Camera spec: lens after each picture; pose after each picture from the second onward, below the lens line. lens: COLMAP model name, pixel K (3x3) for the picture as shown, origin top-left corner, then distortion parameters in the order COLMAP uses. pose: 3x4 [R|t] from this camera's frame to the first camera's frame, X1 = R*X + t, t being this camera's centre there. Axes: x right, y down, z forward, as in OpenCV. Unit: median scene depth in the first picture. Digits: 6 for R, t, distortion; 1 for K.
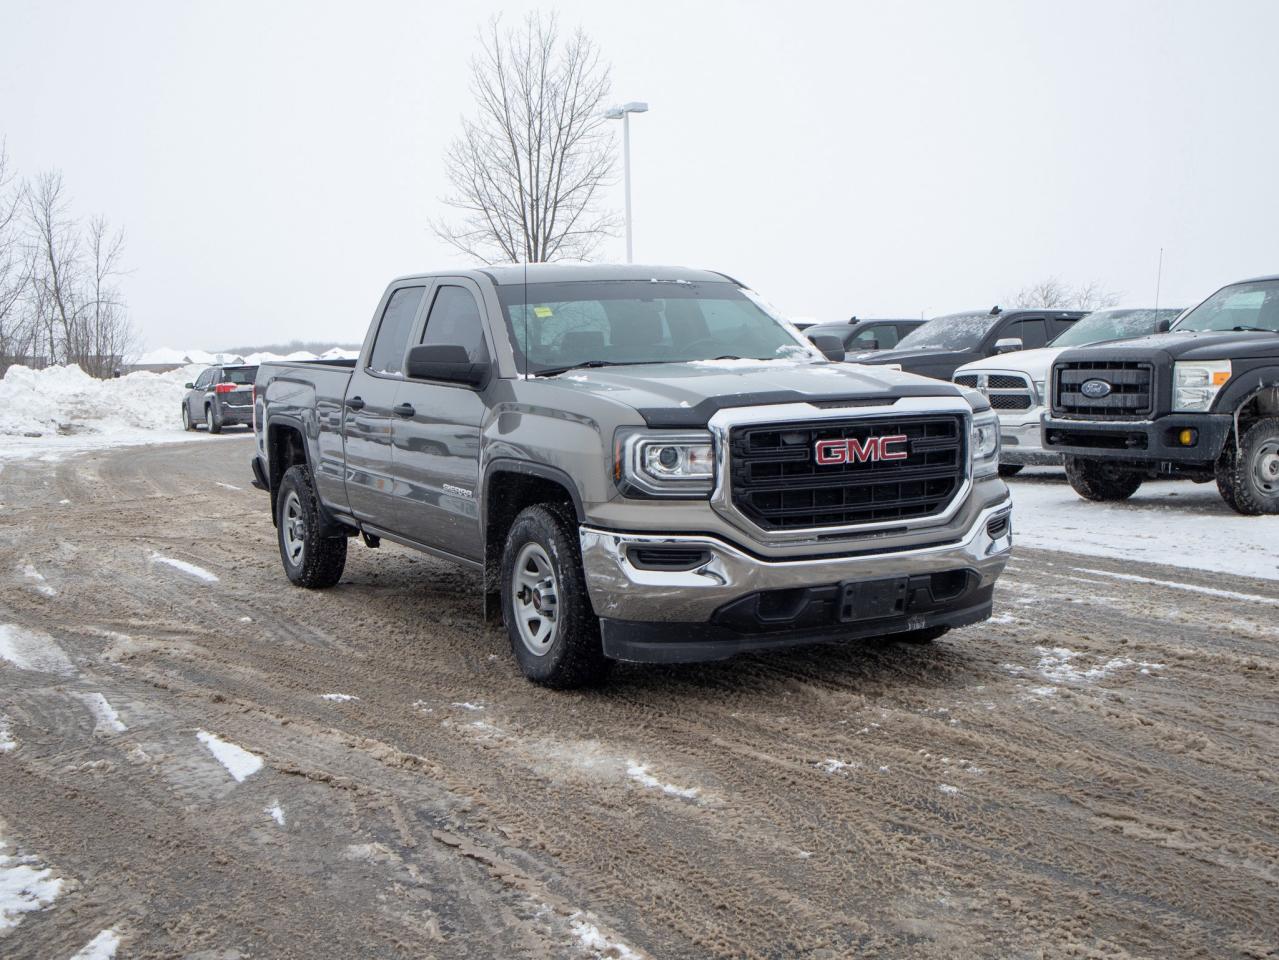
lens RADIAL K [[1578.8, 0, 638.5], [0, 1578.8, 476.1], [0, 0, 1]] dist [-0.047872, 0.000000]
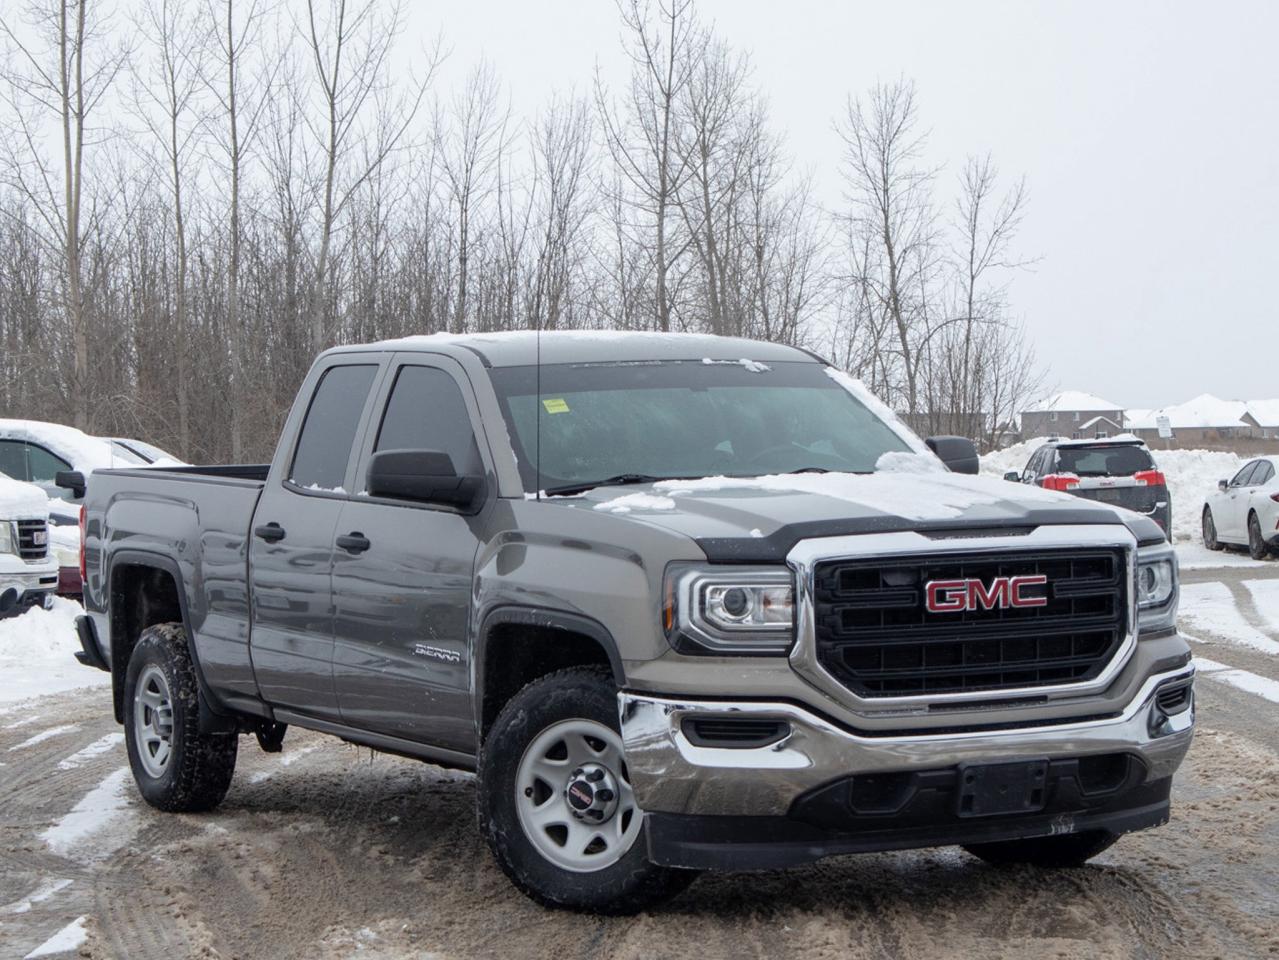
lens RADIAL K [[3190.2, 0, 639.2], [0, 3190.2, 484.6], [0, 0, 1]] dist [-0.132087, 0.000000]
pose [[0.999989, 0.004216, 0.002086, -0.028617], [-0.004073, 0.997916, -0.064399, 0.028784], [-0.002353, 0.064390, 0.997922, -0.509989]]
